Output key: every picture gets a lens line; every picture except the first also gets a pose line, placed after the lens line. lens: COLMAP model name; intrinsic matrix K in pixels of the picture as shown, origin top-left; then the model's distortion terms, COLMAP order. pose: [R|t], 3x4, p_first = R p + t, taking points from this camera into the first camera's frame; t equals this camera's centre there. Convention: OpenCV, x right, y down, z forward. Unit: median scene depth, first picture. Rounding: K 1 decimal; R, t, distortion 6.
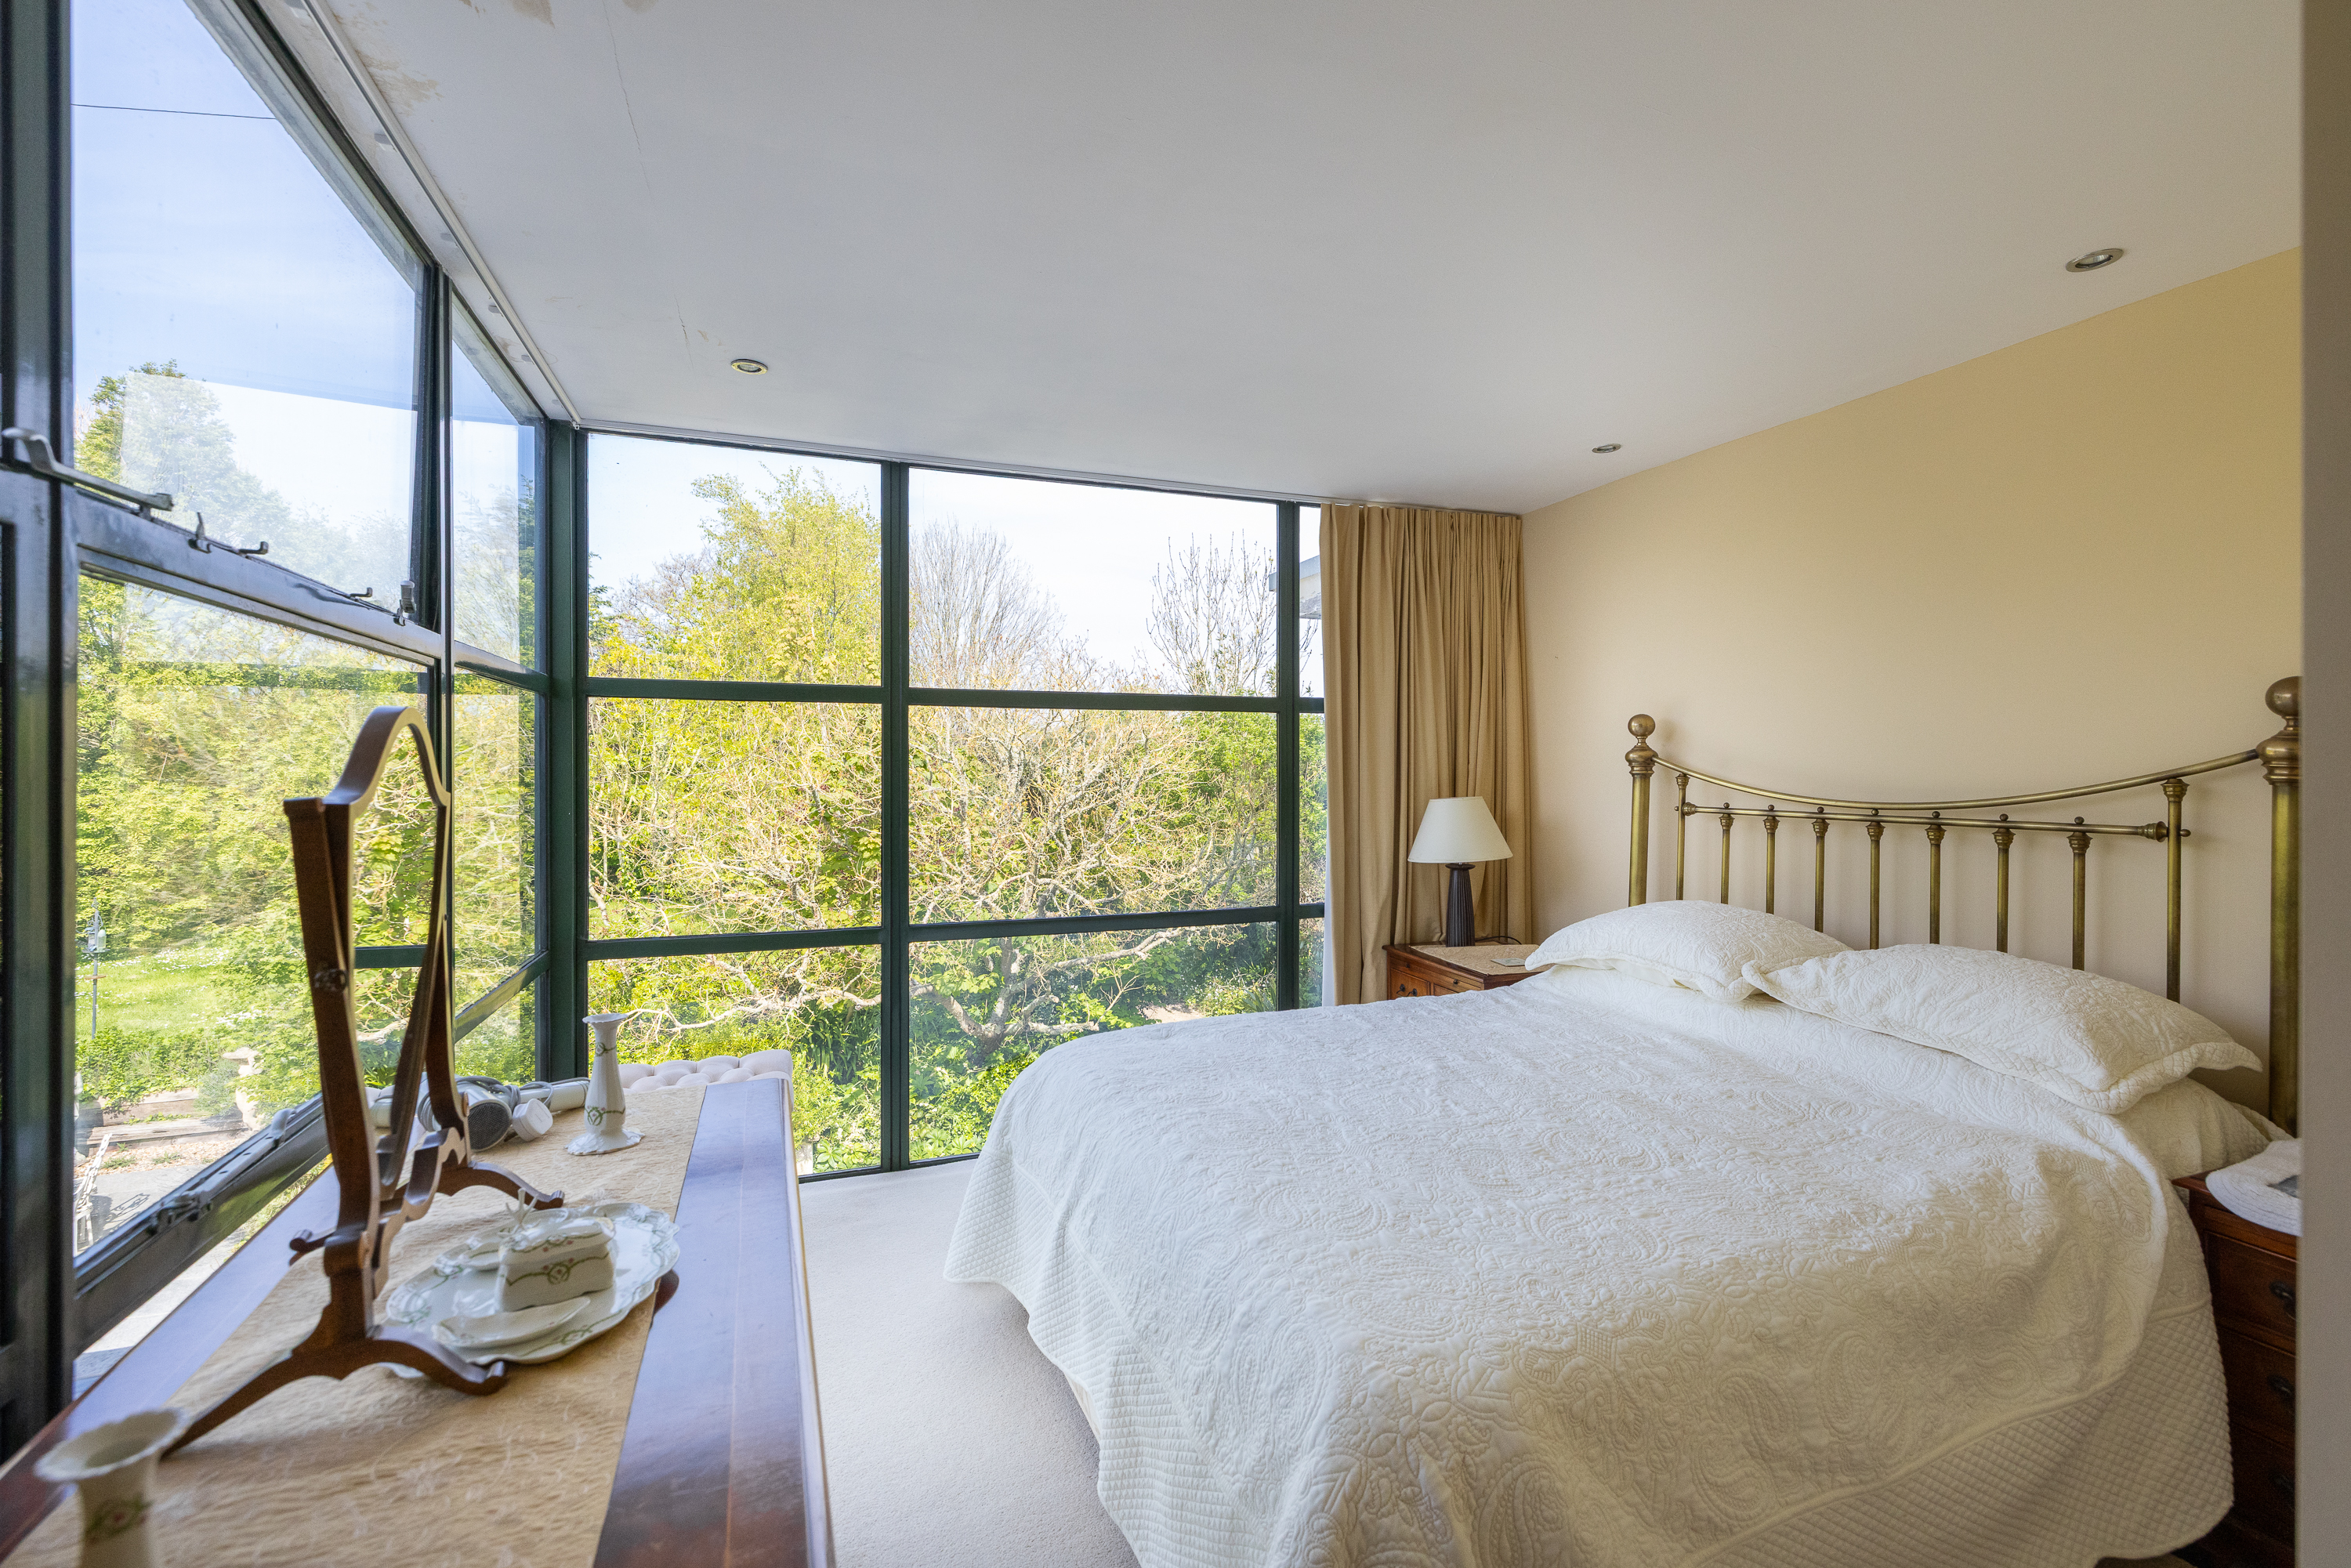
lens RADIAL K [[1014.3, 0, 1175.5], [0, 1014.3, 784.0], [0, 0, 1]] dist [0.000254, -0.000098]
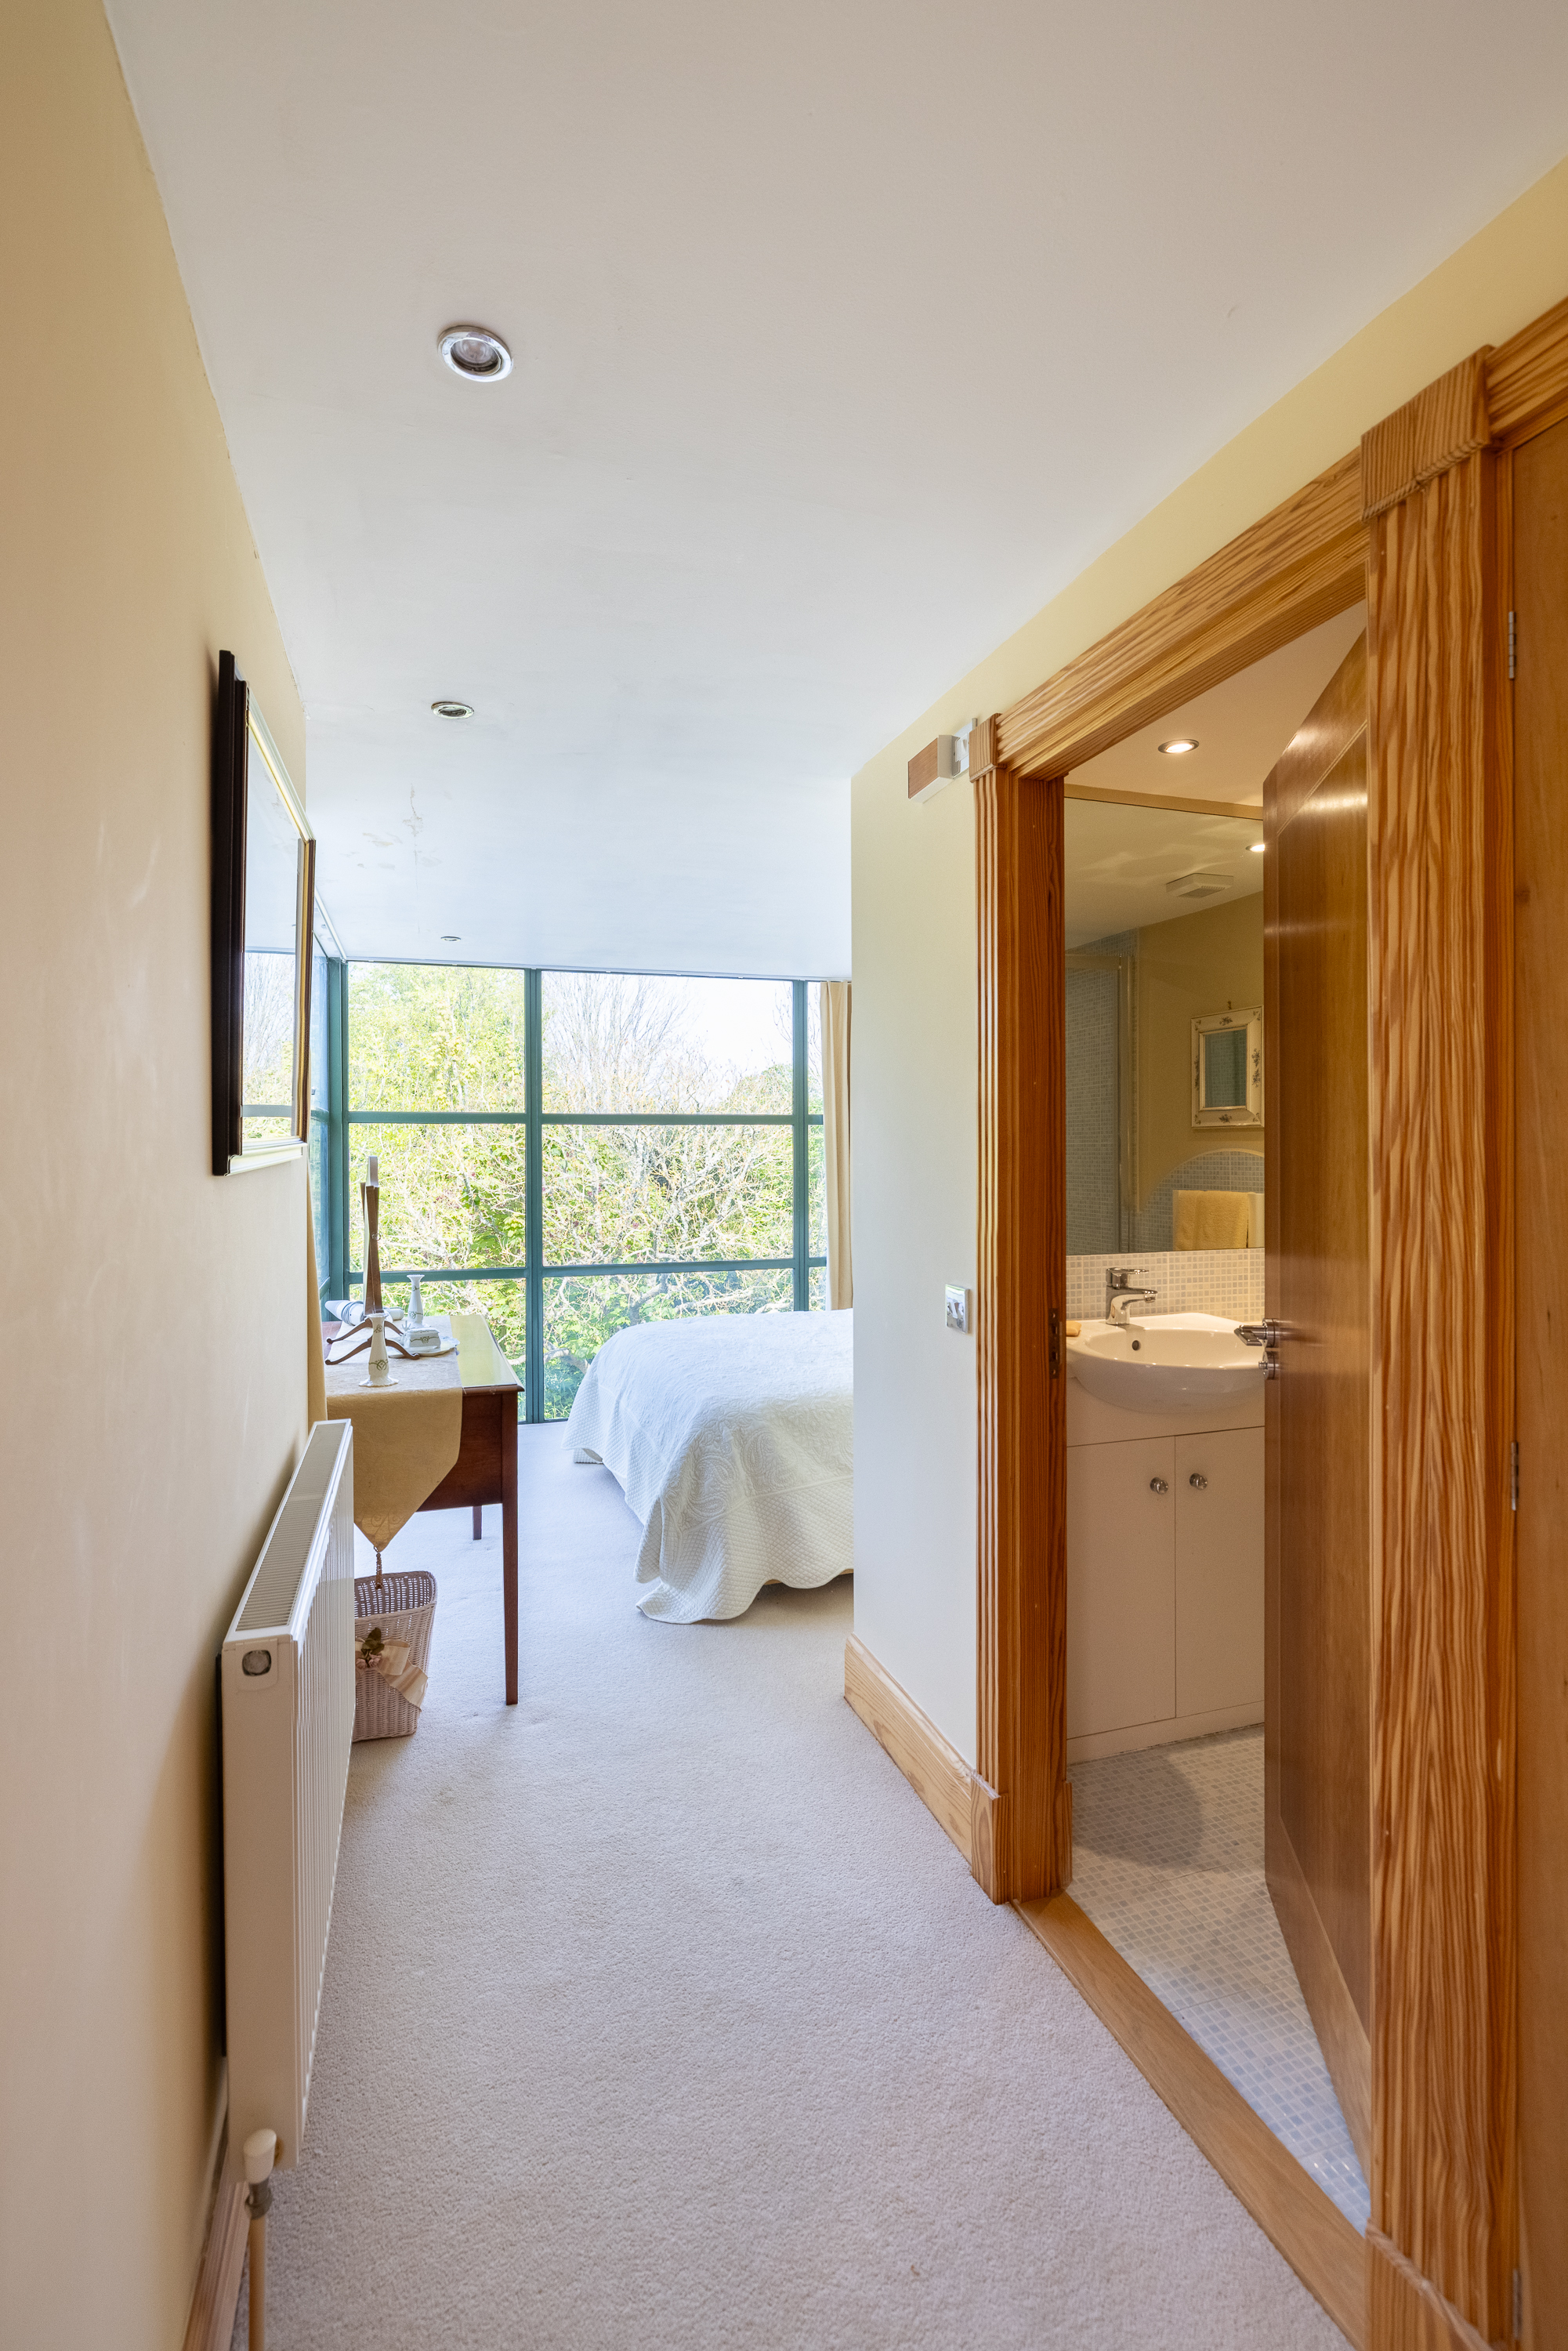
lens RADIAL K [[1090.1, 0, 776.5], [0, 1090.1, 1164.9], [0, 0, 1]] dist [-0.000802, -0.000023]
pose [[0.998585, -0.002824, -0.053103, 0.156511], [0.002652, 0.999991, -0.003309, -0.007953], [0.053112, 0.003163, 0.998584, -0.550488]]
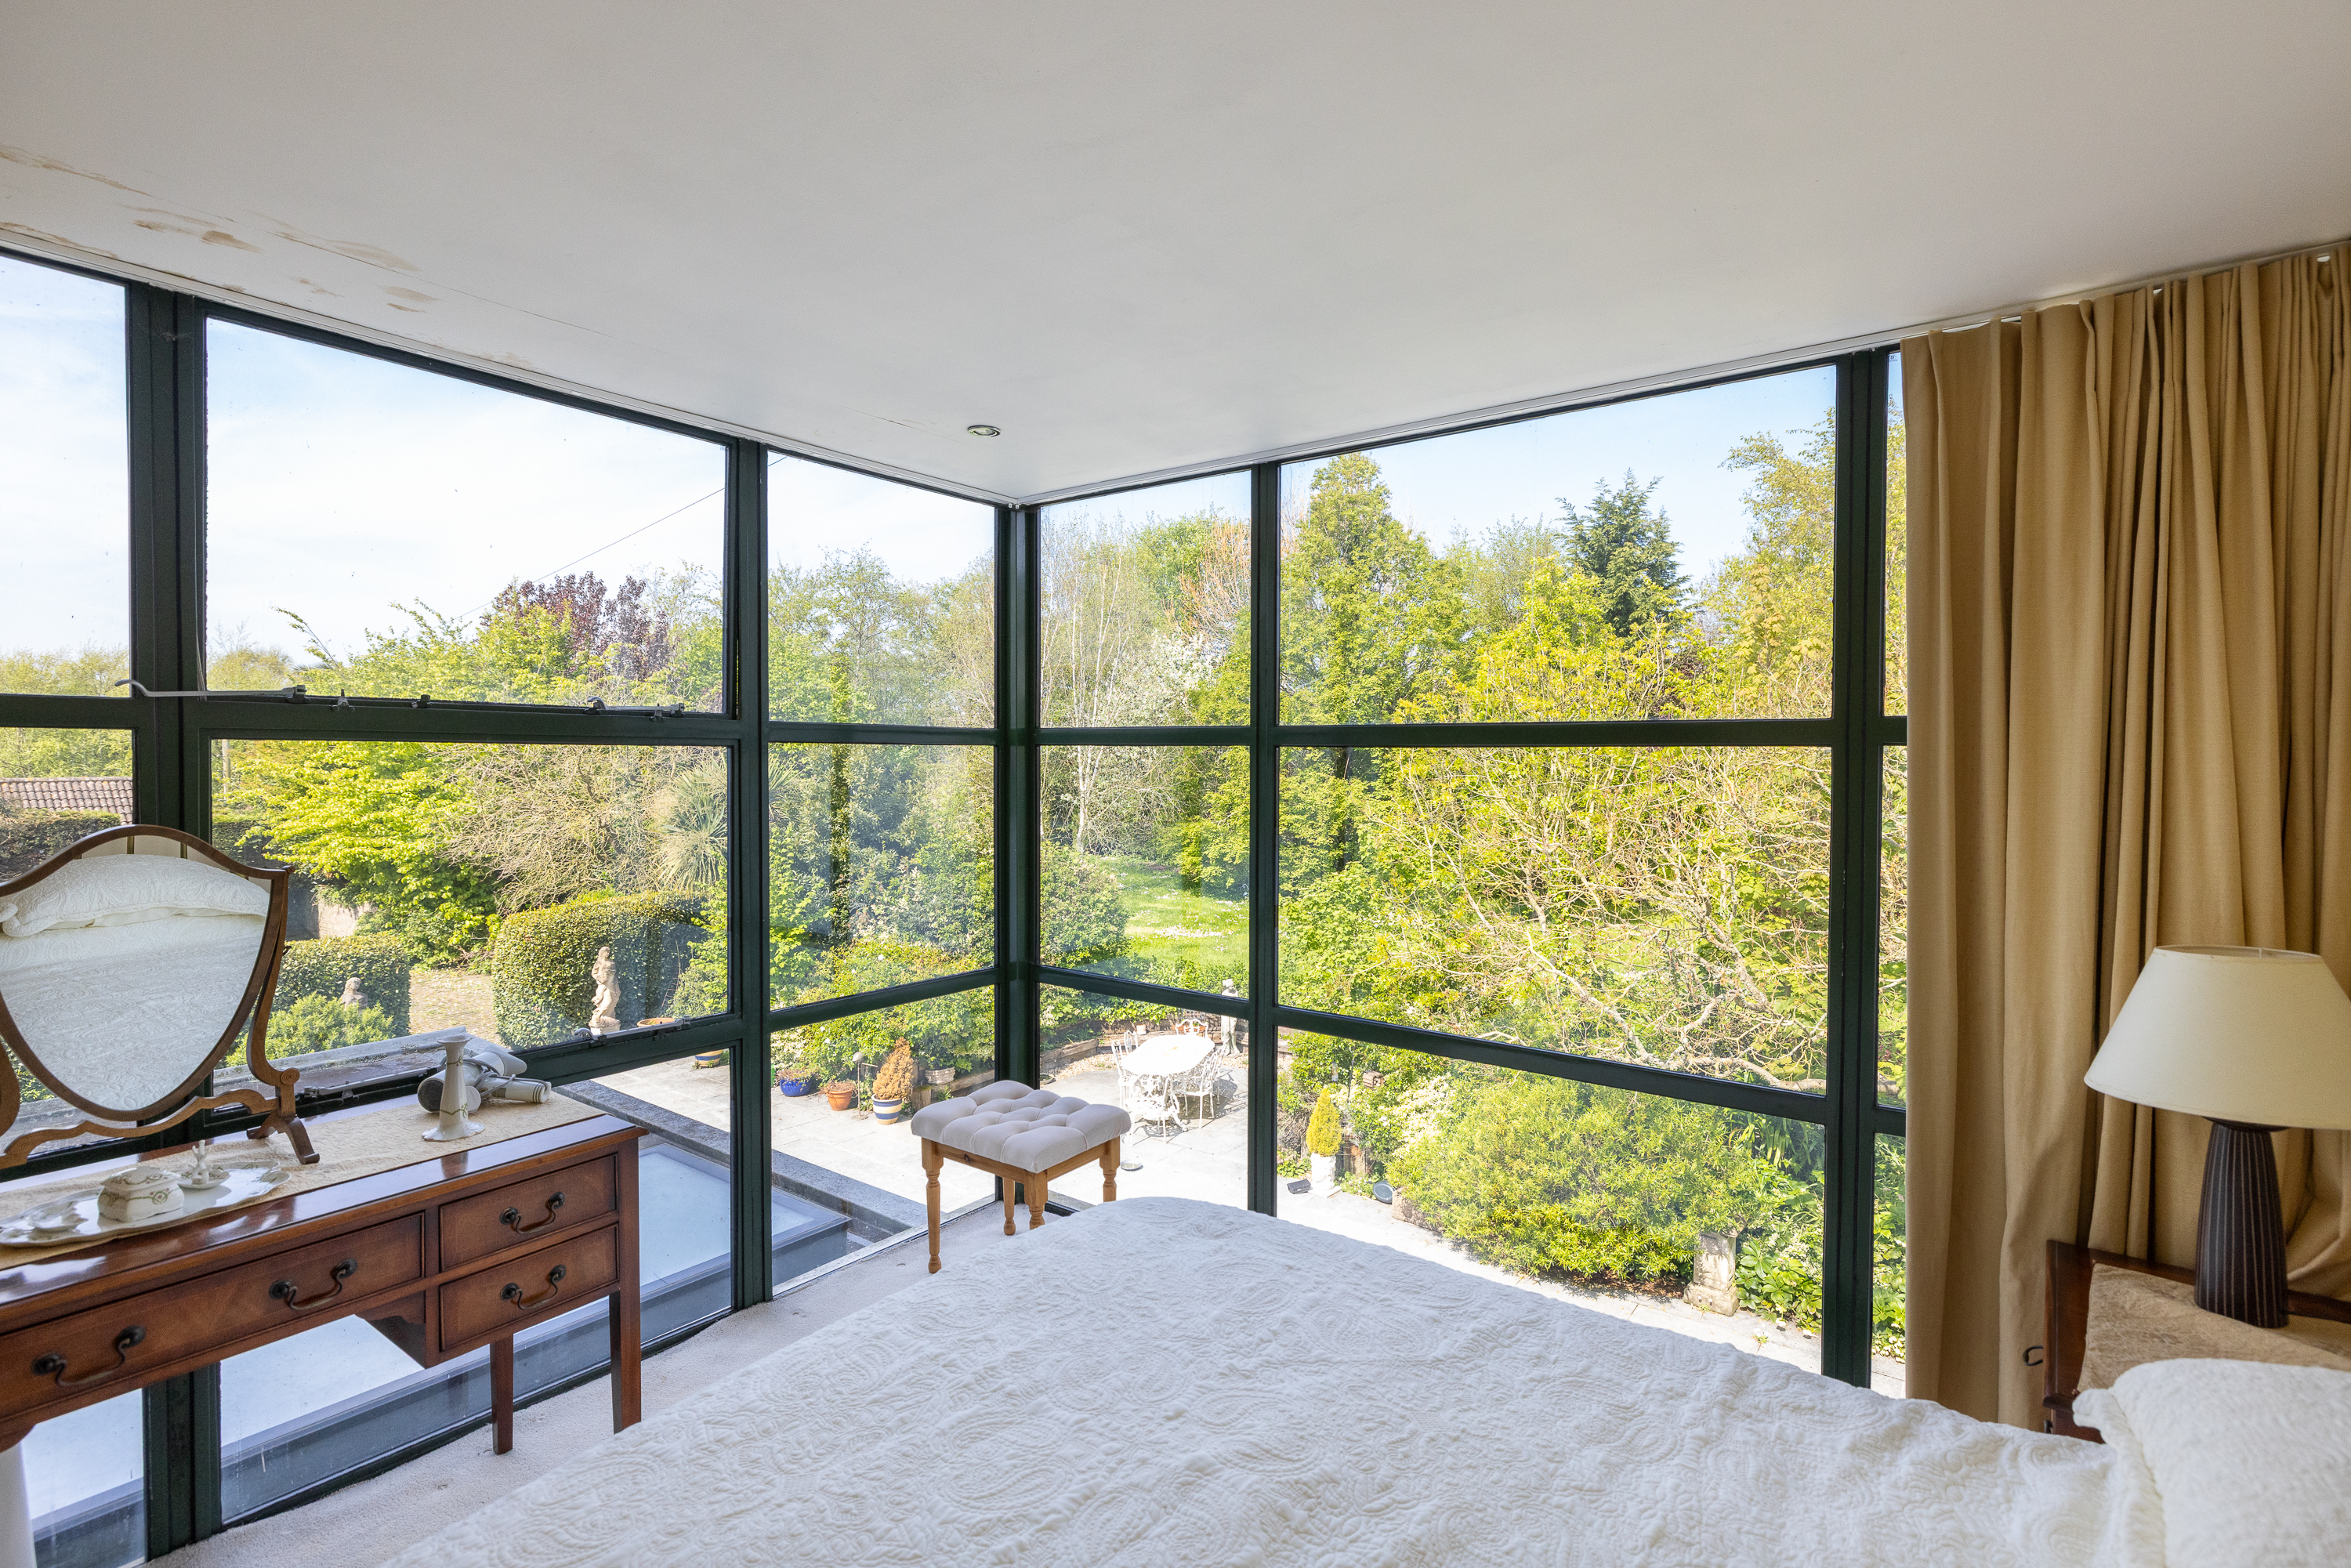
lens RADIAL K [[1106.3, 0, 1175.5], [0, 1106.3, 784.0], [0, 0, 1]] dist [-0.001348, -0.000113]
pose [[0.537944, 0.027594, -0.842529, 0.401296], [-0.024502, 0.999554, 0.017092, -0.050898], [0.842624, 0.011449, 0.538380, 0.373362]]
